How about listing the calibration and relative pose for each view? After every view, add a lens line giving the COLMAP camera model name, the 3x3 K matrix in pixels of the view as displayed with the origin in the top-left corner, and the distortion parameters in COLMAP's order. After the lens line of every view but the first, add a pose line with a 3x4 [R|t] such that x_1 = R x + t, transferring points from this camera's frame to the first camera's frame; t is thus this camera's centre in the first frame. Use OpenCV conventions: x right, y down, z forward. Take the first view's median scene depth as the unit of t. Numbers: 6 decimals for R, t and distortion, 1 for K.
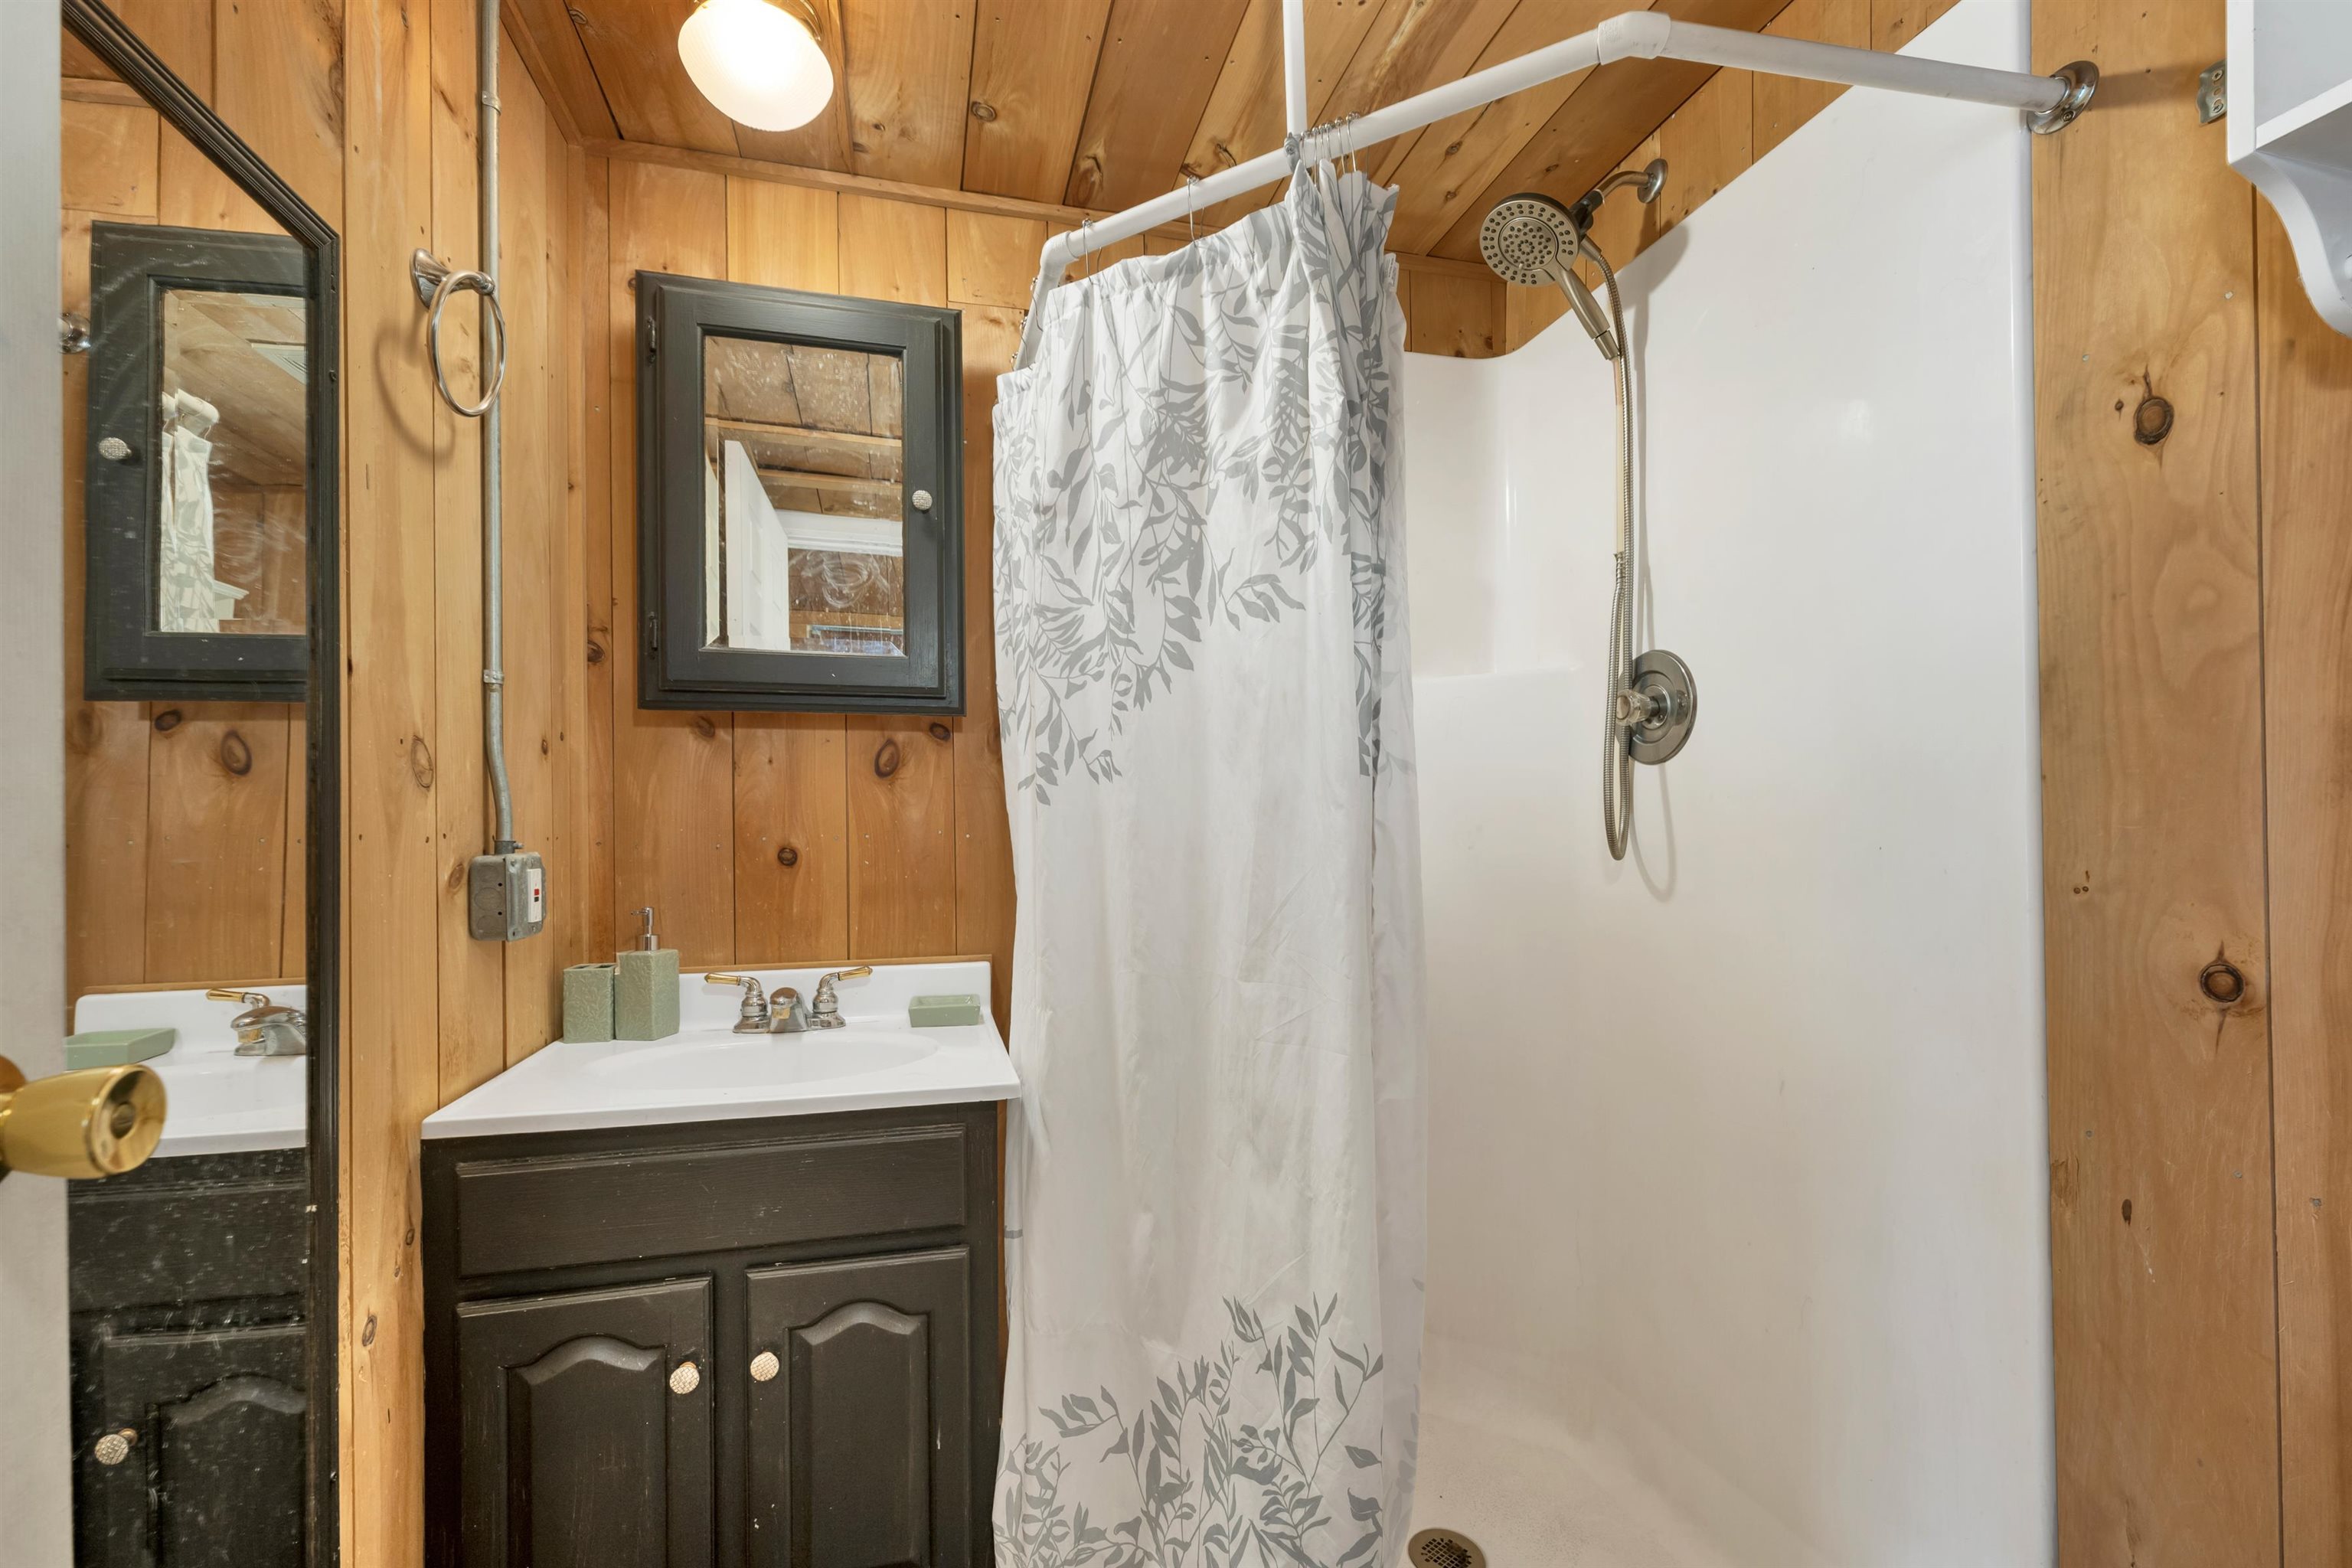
lens RADIAL K [[981.7, 0, 1186.3], [0, 981.7, 826.4], [0, 0, 1]] dist [-0.000285, -0.000197]
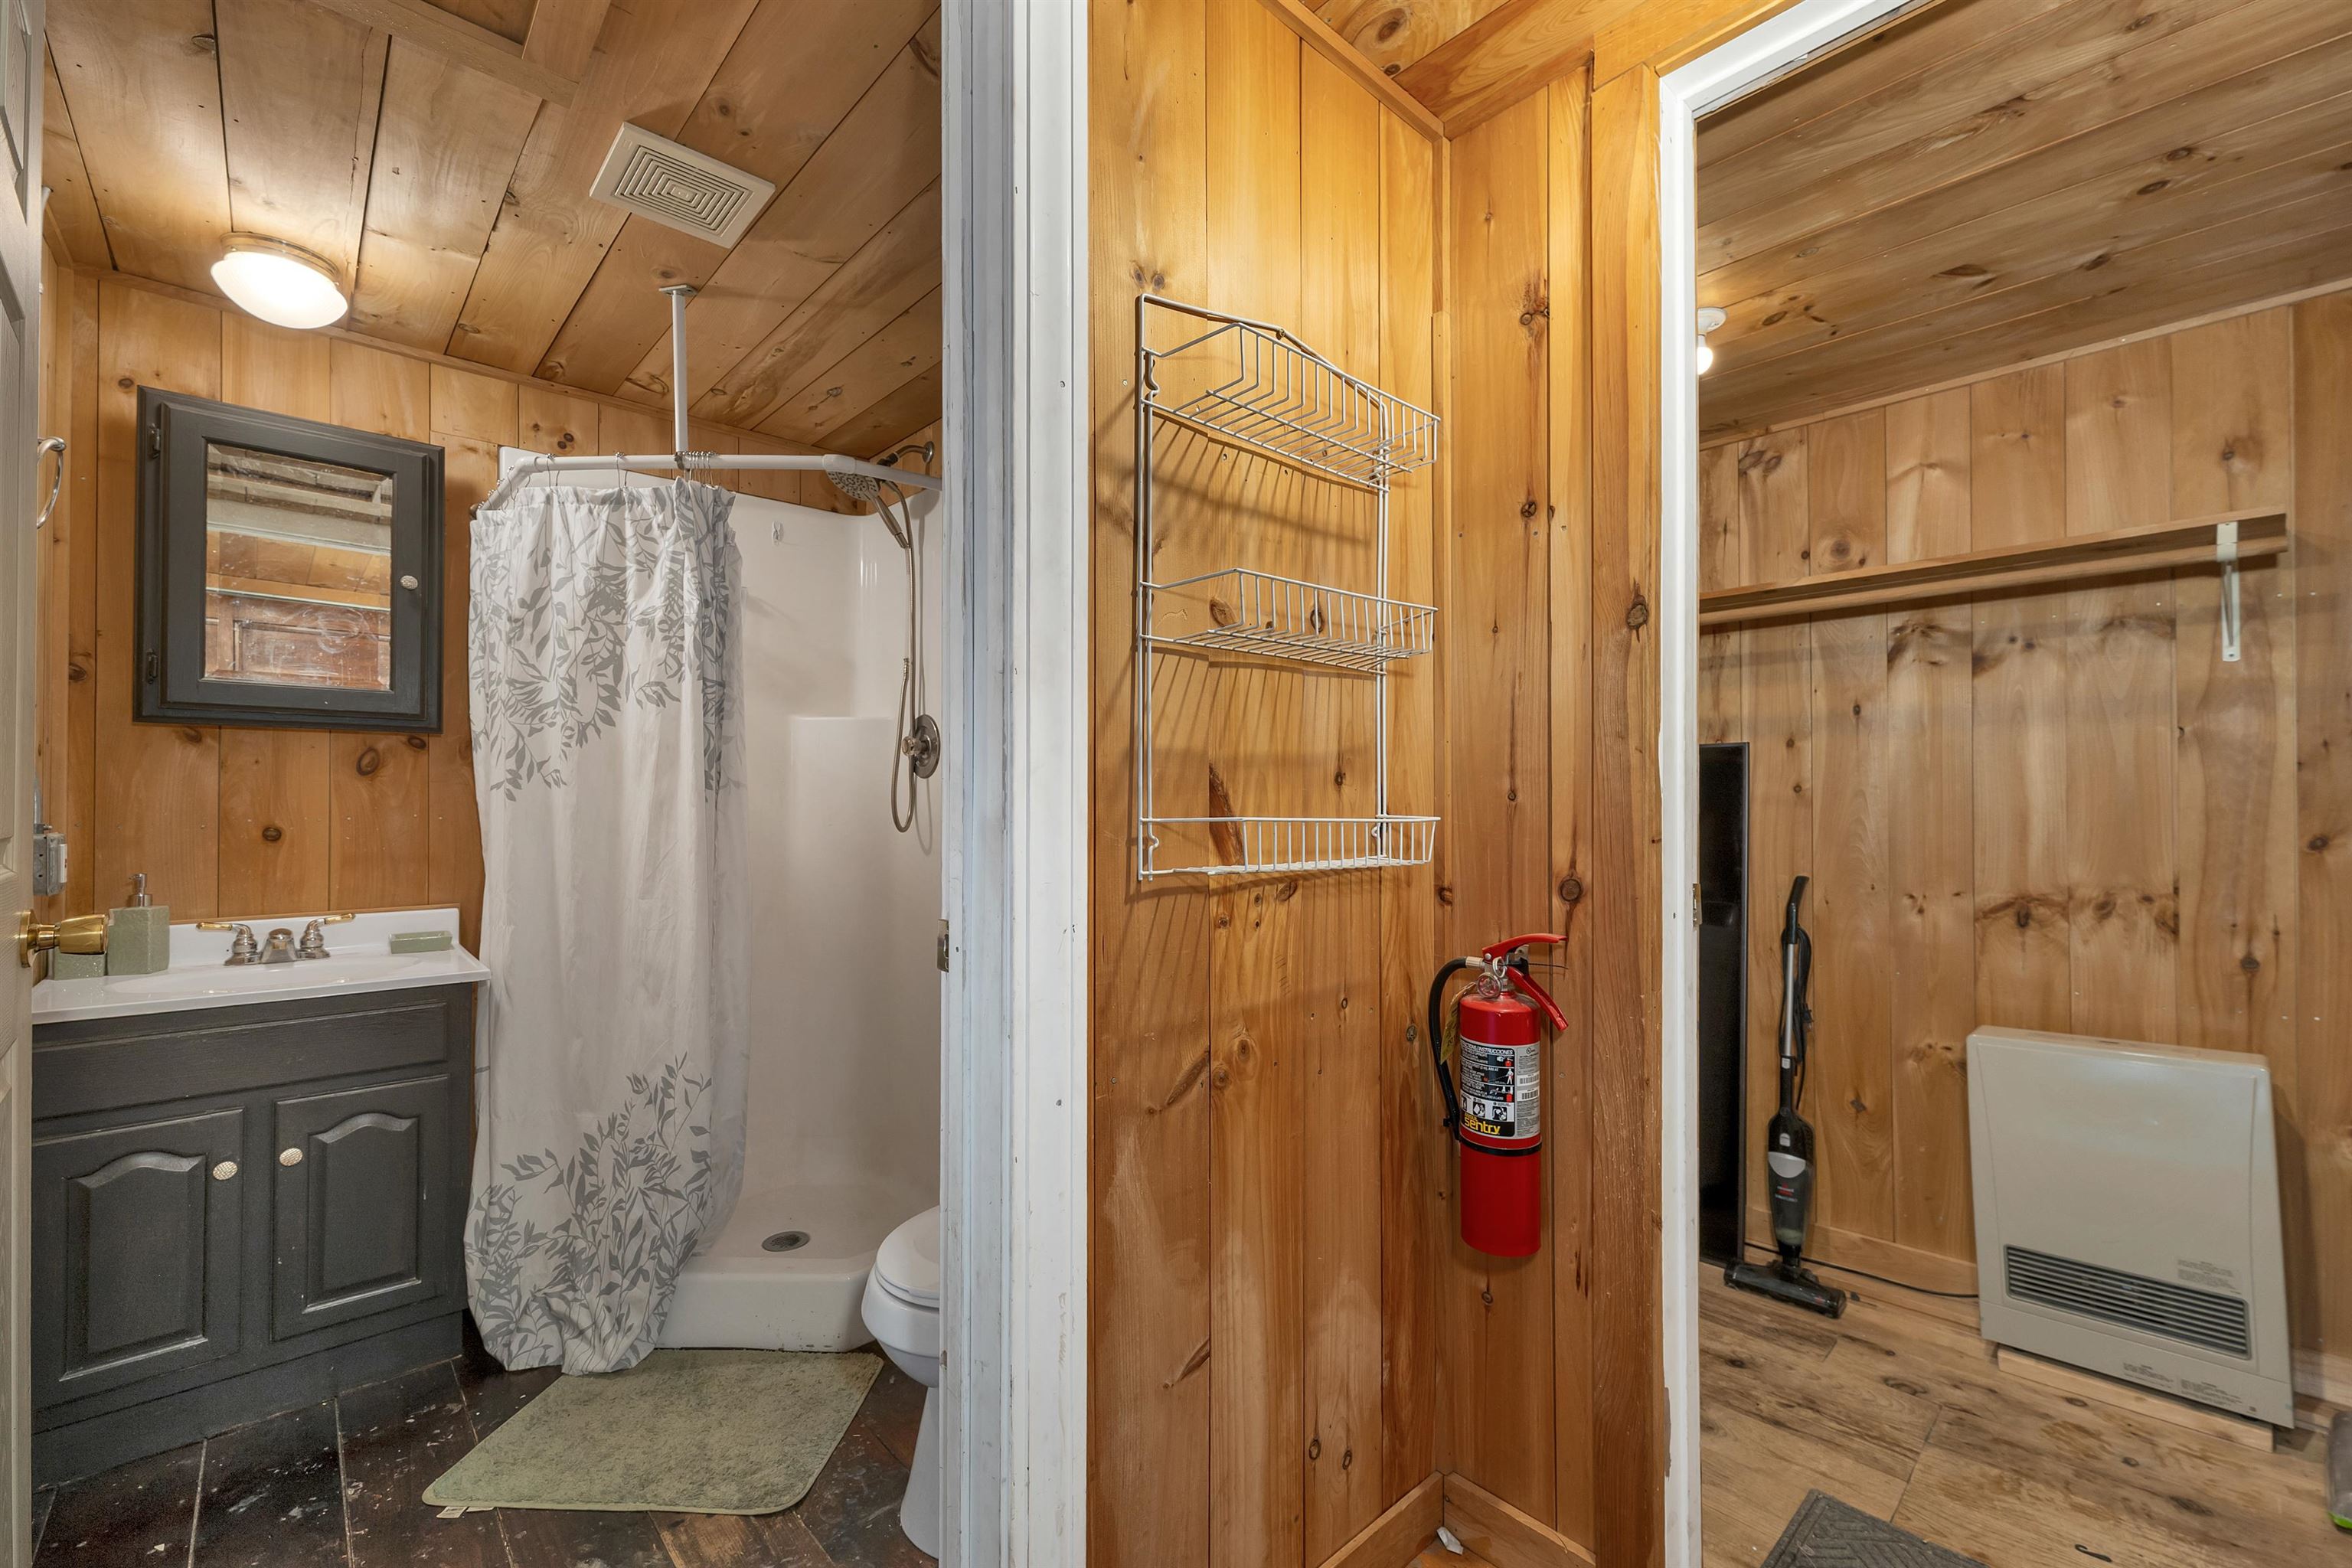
lens RADIAL K [[965.0, 0, 1186.6], [0, 965.0, 785.7], [0, 0, 1]] dist [0.000209, 0.000158]
pose [[0.886096, 0.015728, 0.463234, 0.111111], [-0.007618, 0.999783, -0.019374, -0.025856], [-0.463438, 0.013639, 0.886024, -0.984316]]
